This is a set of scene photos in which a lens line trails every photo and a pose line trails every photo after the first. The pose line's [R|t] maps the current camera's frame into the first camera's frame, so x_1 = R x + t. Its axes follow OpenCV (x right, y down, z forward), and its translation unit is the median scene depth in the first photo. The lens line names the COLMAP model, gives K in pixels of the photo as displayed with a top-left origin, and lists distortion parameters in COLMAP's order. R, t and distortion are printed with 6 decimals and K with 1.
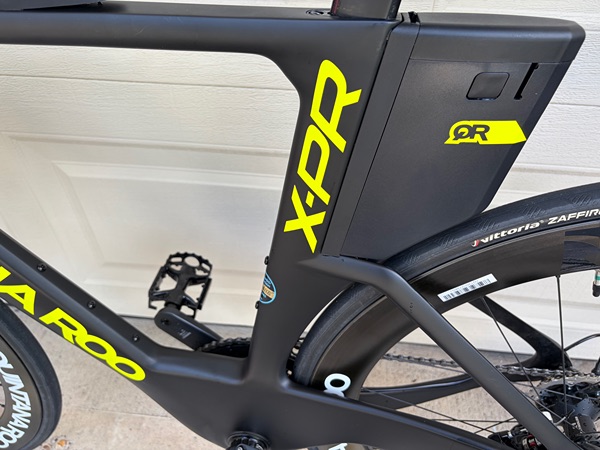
lens RADIAL K [[452.6, 0, 294.7], [0, 452.6, 232.5], [0, 0, 1]] dist [0.061040, -0.086153]
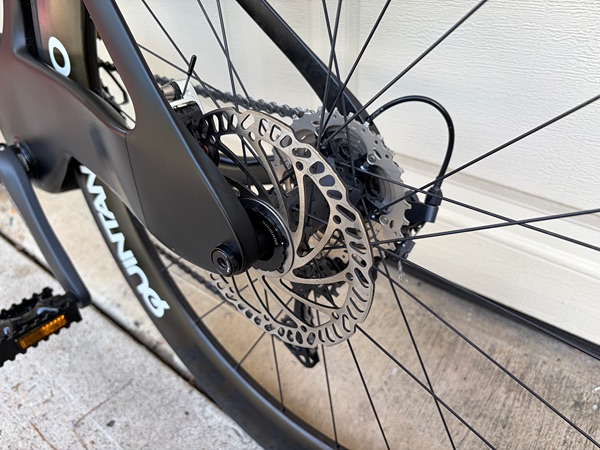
lens RADIAL K [[452.6, 0, 294.7], [0, 452.6, 232.5], [0, 0, 1]] dist [0.061040, -0.086153]
pose [[0.851763, 0.298843, -0.430340, 1.355614], [-0.328668, 0.944431, 0.005321, 0.721513], [0.408017, 0.136907, 0.902651, 0.688582]]
